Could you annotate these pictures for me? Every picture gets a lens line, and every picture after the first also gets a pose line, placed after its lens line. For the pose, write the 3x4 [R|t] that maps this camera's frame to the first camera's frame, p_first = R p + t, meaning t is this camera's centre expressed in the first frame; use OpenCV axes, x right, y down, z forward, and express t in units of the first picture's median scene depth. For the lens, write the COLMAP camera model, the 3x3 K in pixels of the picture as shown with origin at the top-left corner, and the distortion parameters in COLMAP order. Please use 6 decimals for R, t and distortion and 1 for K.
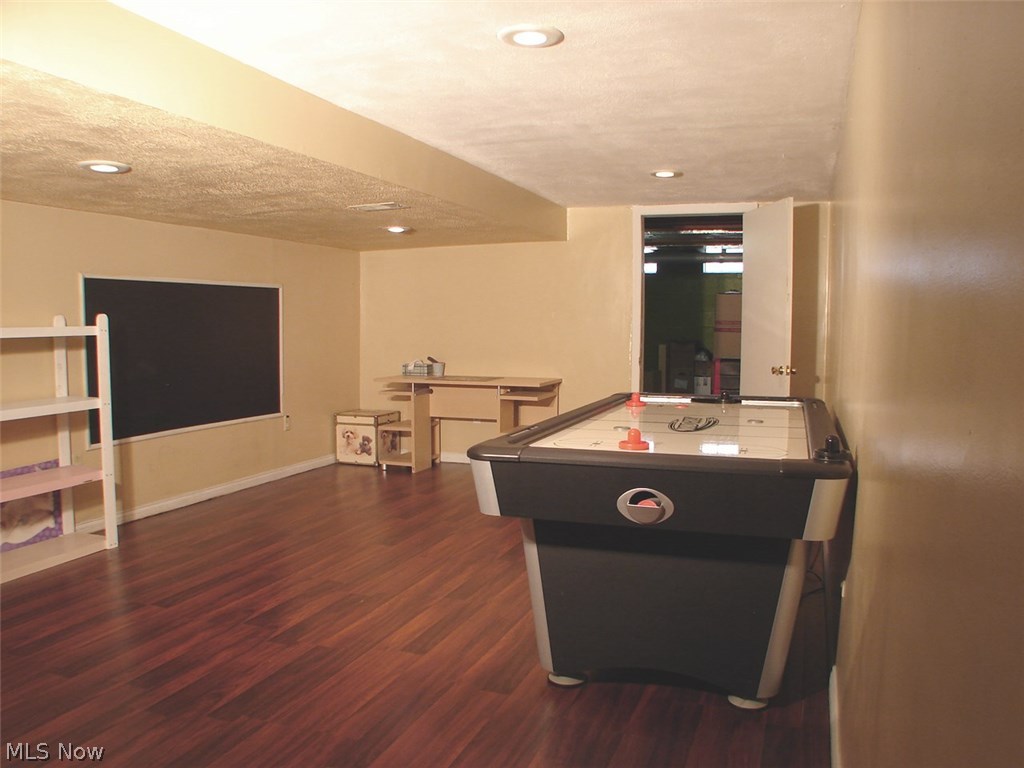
lens RADIAL K [[826.9, 0, 511.8], [0, 826.9, 385.4], [0, 0, 1]] dist [-0.108010, -0.001400]
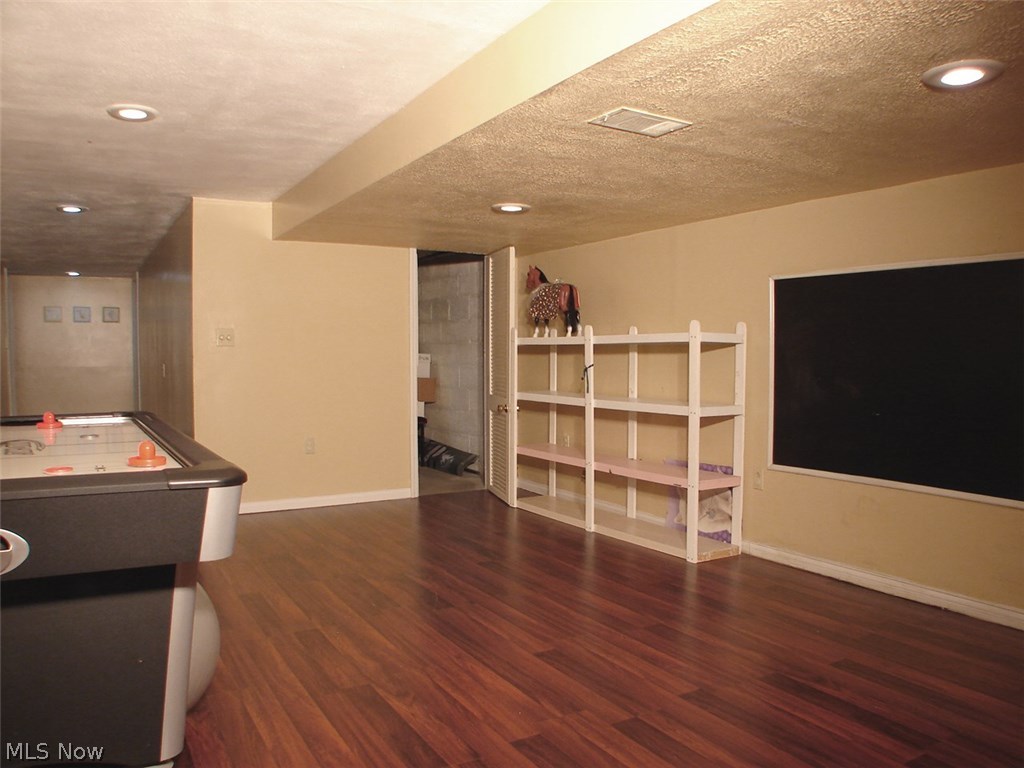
lens RADIAL K [[826.9, 0, 512.2], [0, 826.9, 382.9], [0, 0, 1]] dist [-0.108010, -0.001400]
pose [[-0.644429, 0.040479, -0.763592, 0.436718], [-0.050590, 0.994153, 0.095396, -0.108526], [0.762989, 0.100106, -0.638613, 1.623099]]
